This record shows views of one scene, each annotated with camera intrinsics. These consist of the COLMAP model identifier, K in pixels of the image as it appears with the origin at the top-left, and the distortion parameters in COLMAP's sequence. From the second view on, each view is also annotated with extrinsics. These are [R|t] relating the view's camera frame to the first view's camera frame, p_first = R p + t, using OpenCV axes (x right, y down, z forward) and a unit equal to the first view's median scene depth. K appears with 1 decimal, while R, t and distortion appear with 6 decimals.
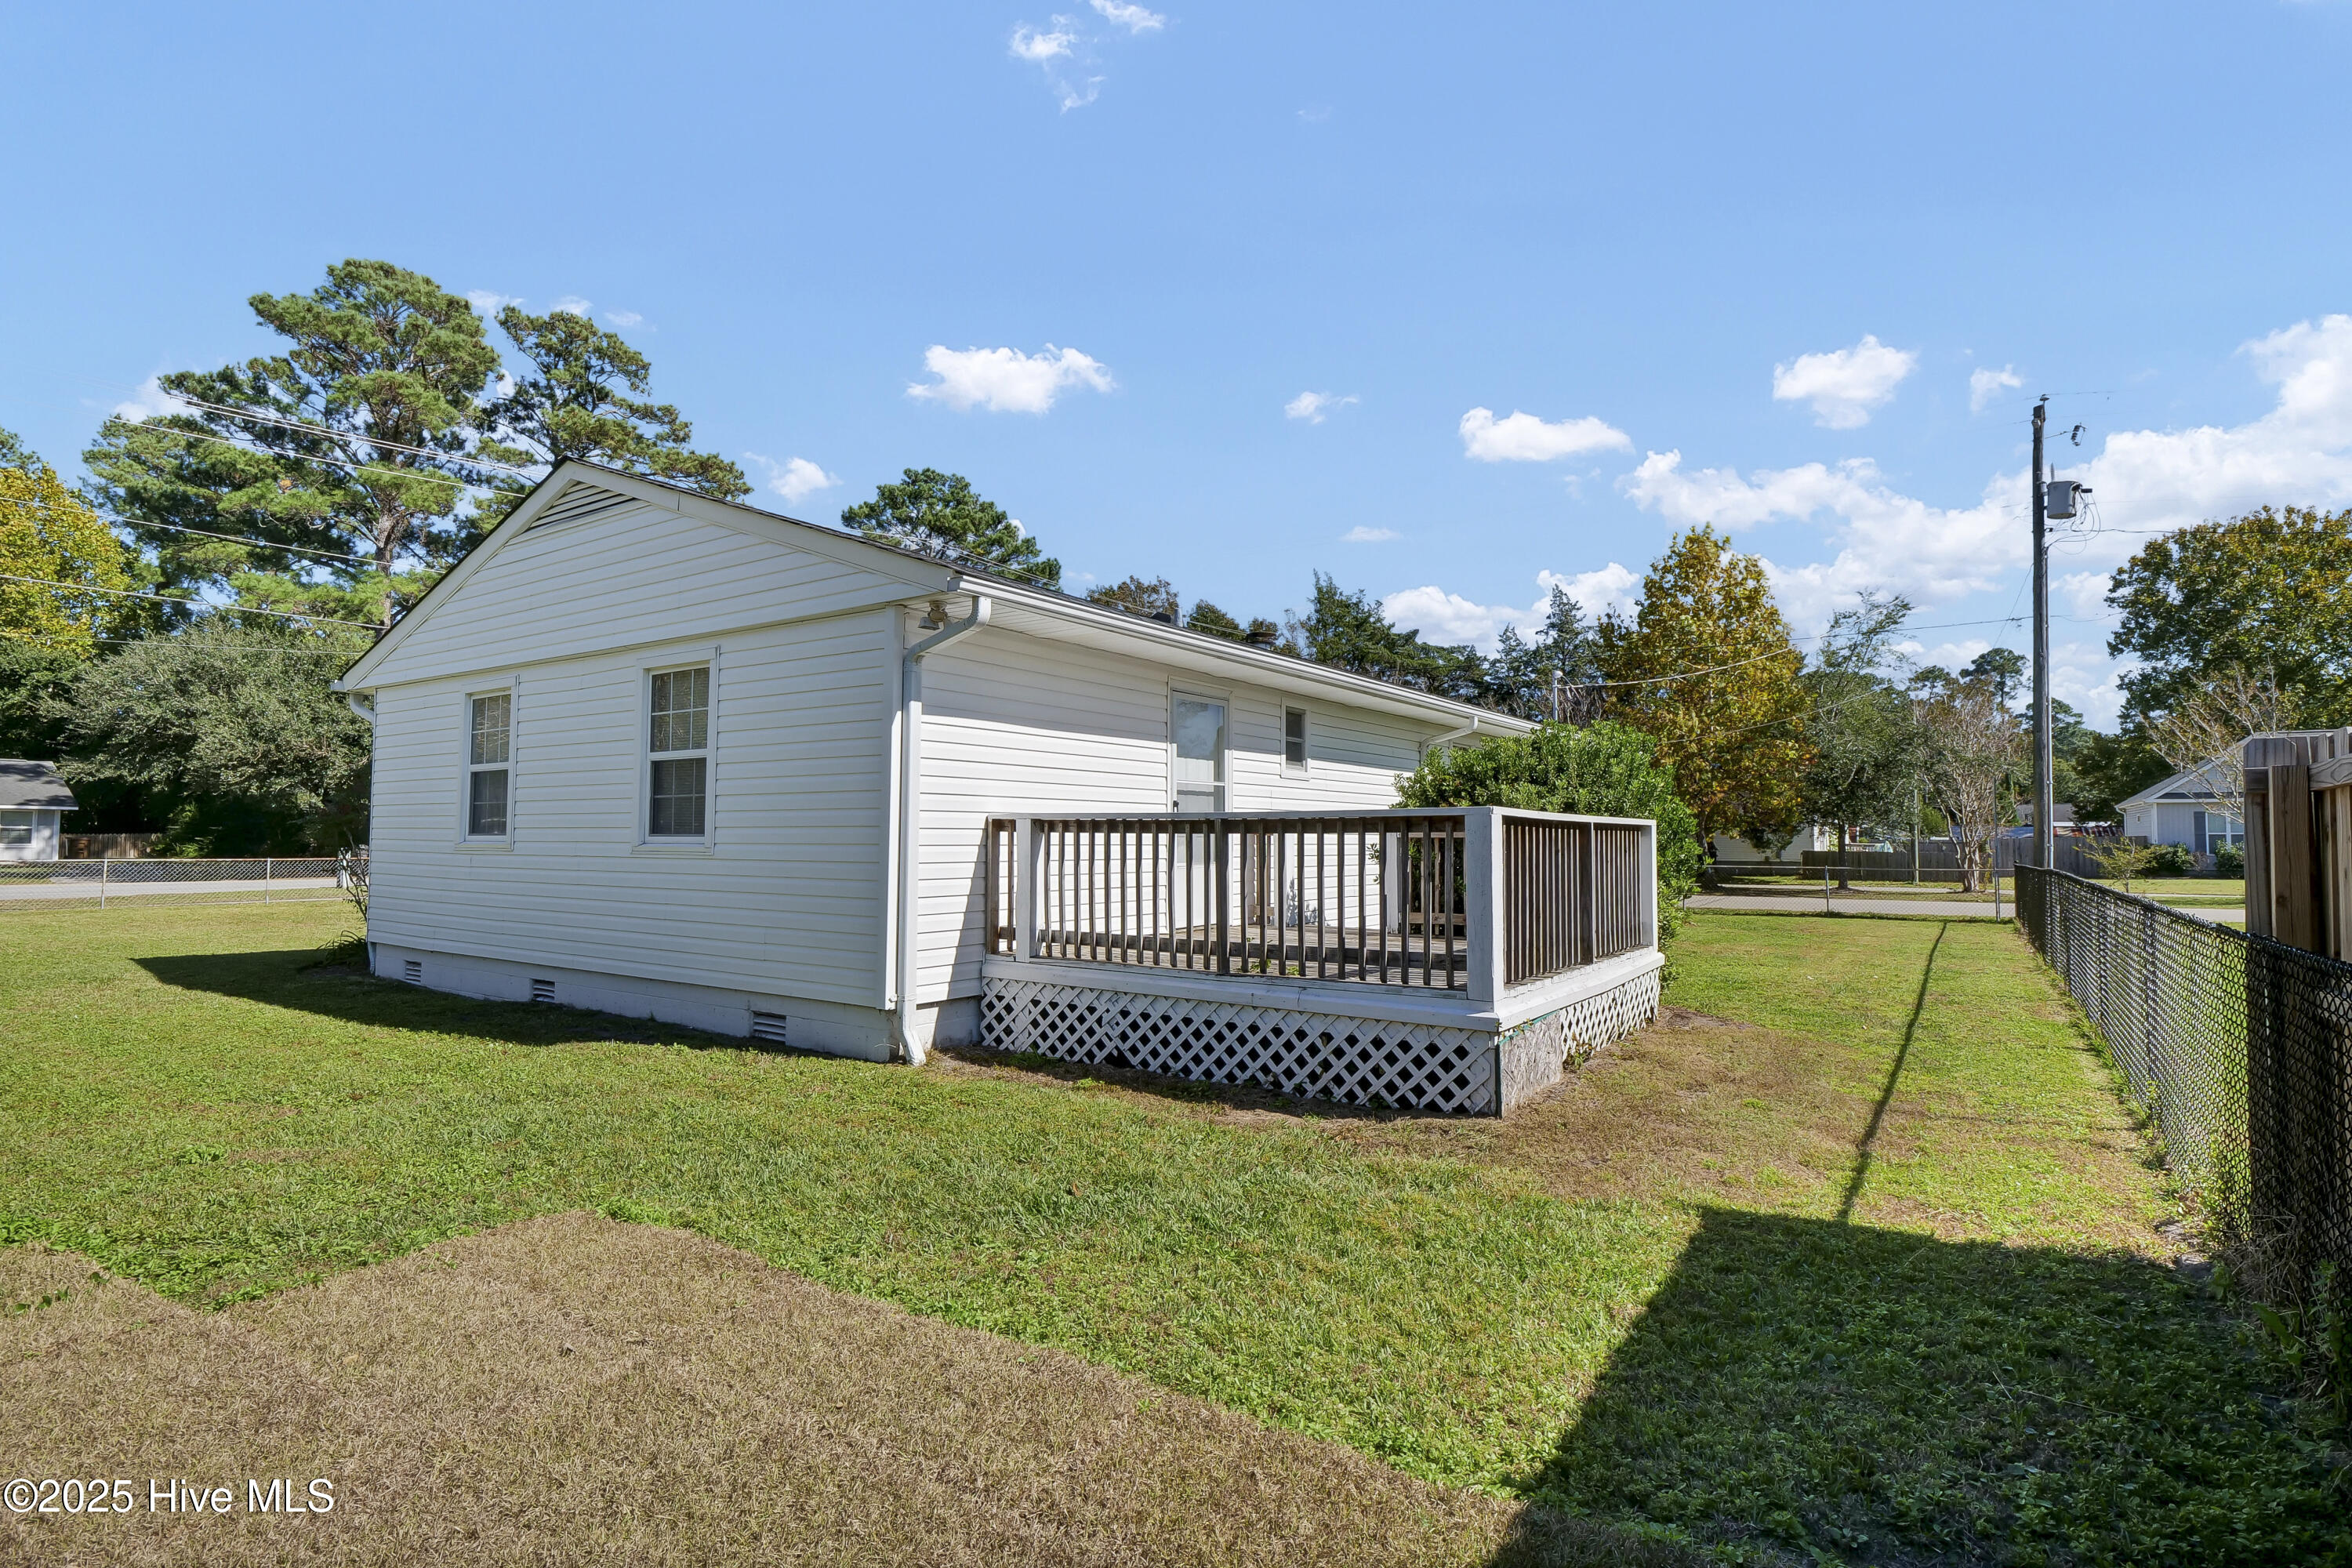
lens RADIAL K [[1173.4, 0, 1168.9], [0, 1173.4, 774.5], [0, 0, 1]] dist [-0.008961, -0.001162]
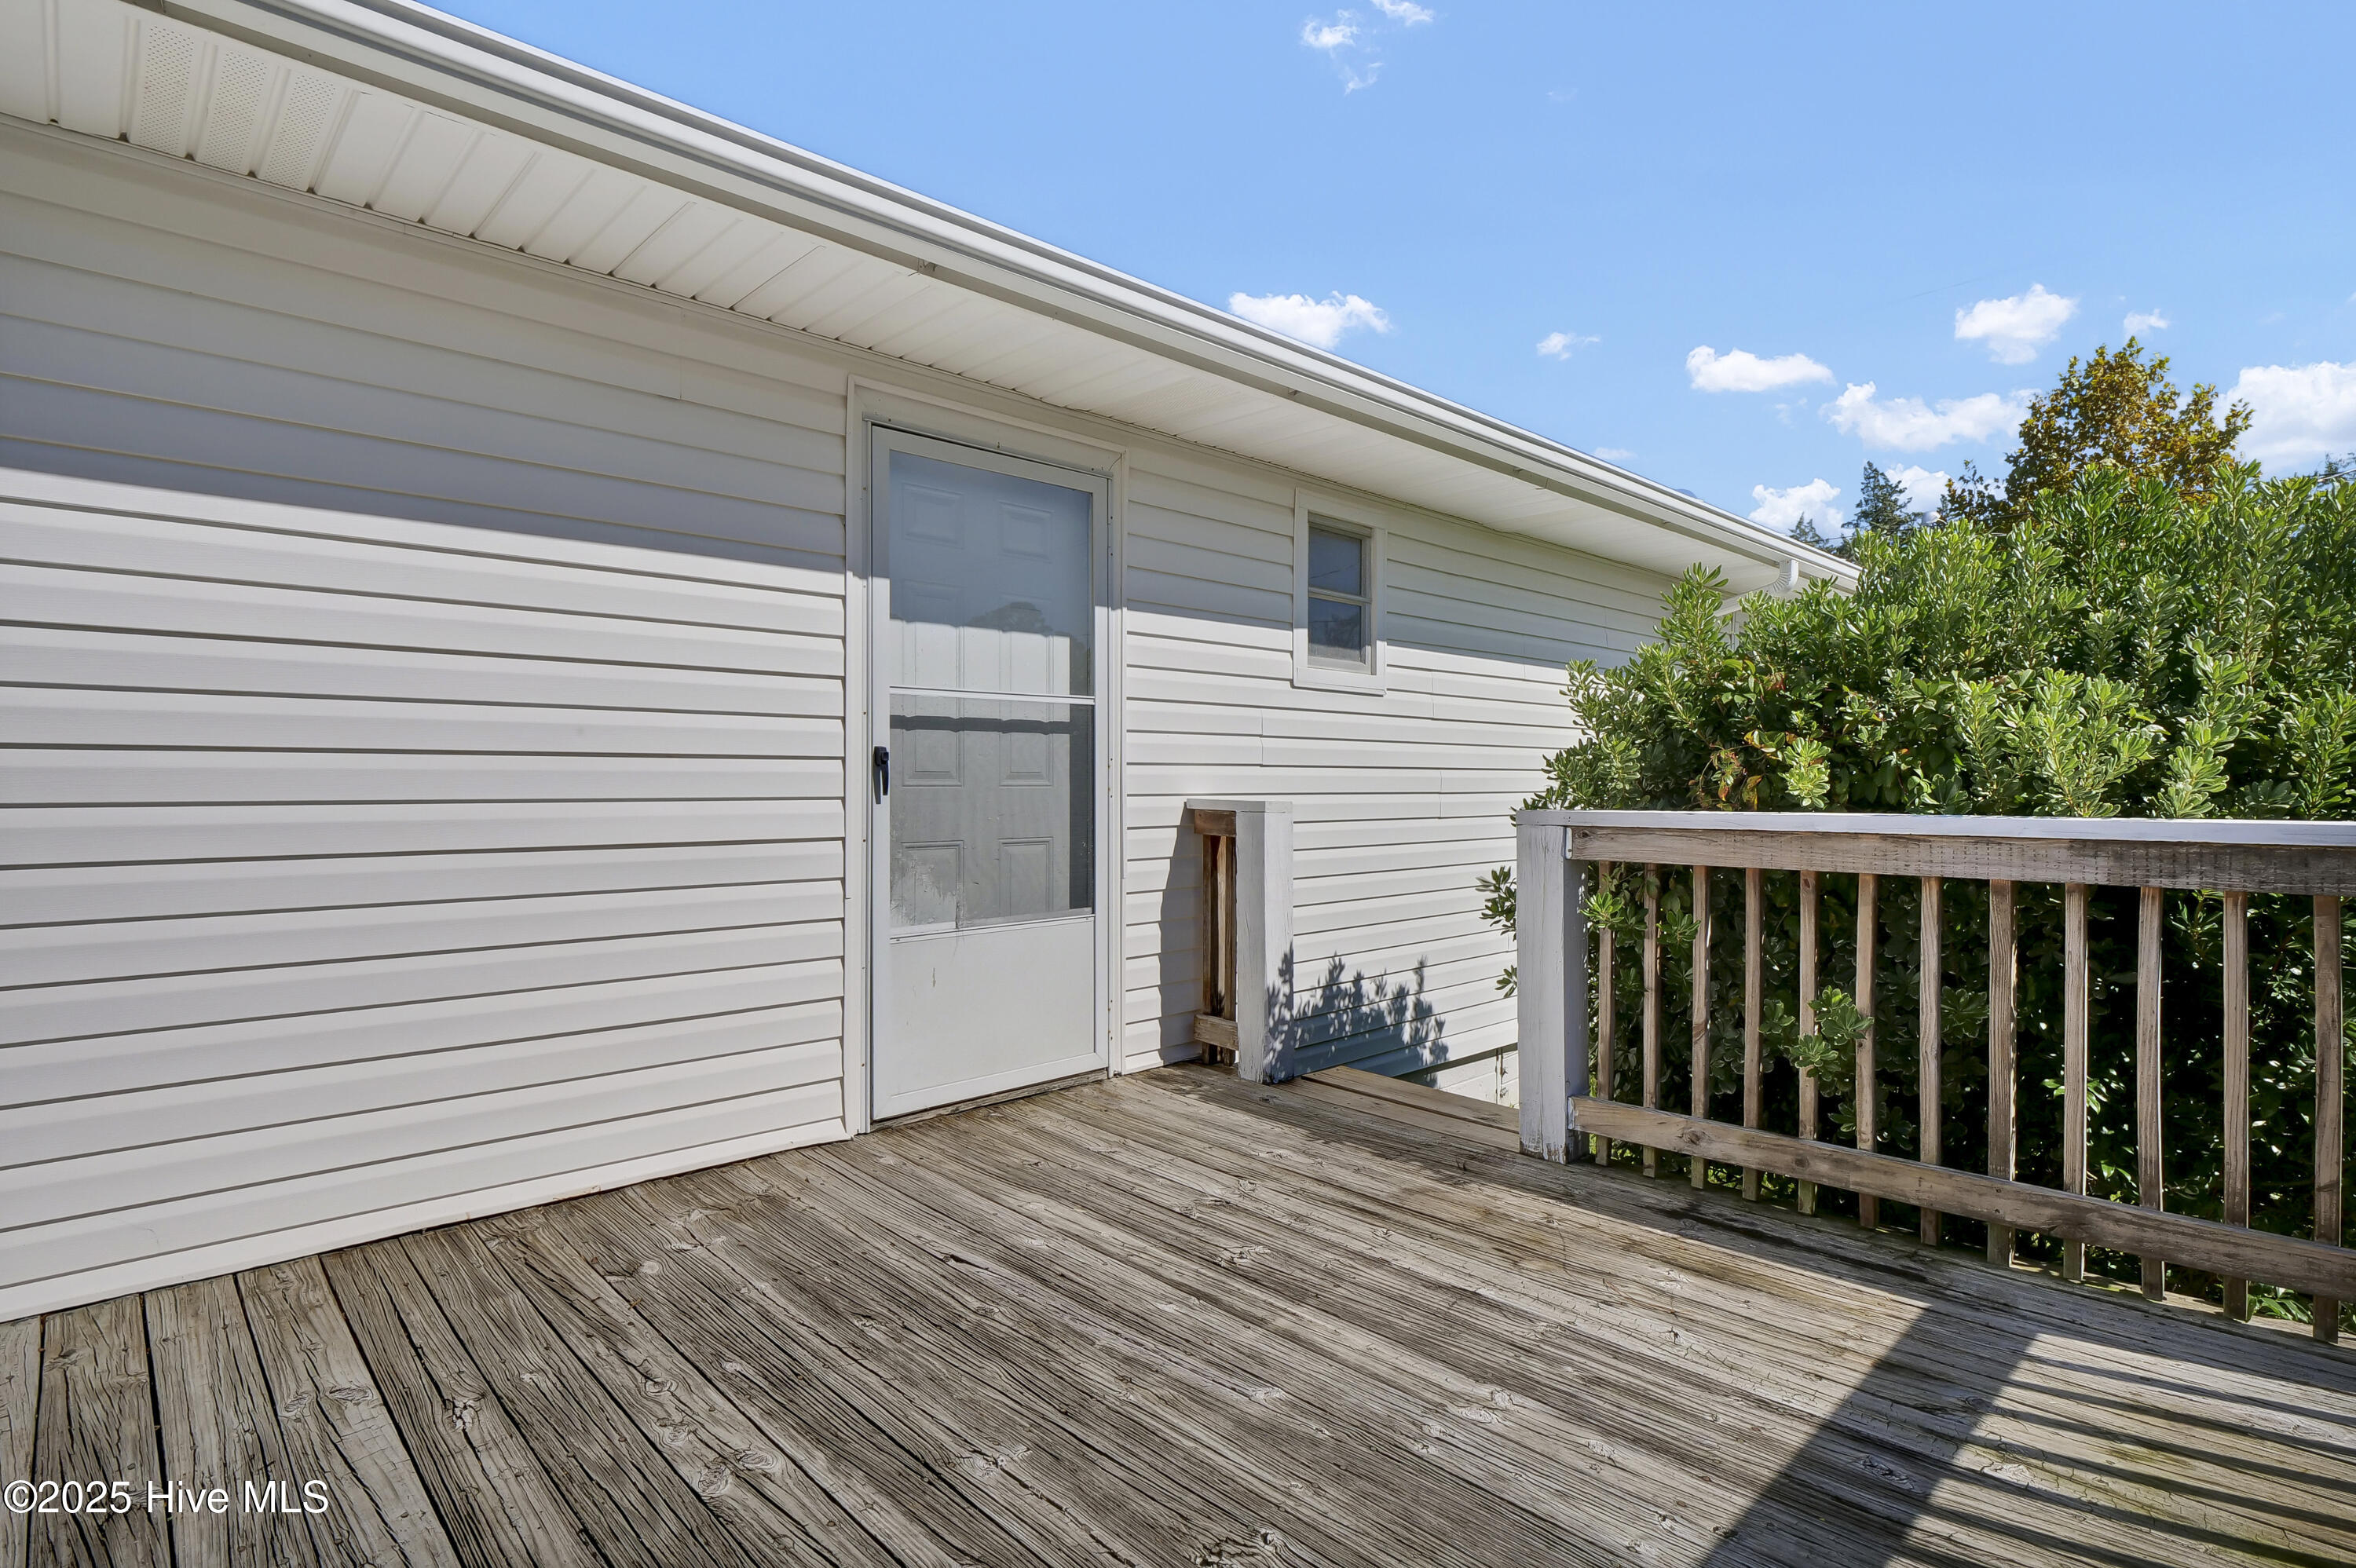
lens RADIAL K [[1175.3, 0, 1170.9], [0, 1175.3, 774.5], [0, 0, 1]] dist [-0.008961, -0.001162]
pose [[0.979428, -0.002751, -0.201774, 0.143029], [0.012790, 0.998743, 0.048470, 0.013437], [0.201387, -0.050054, 0.978232, 0.621722]]
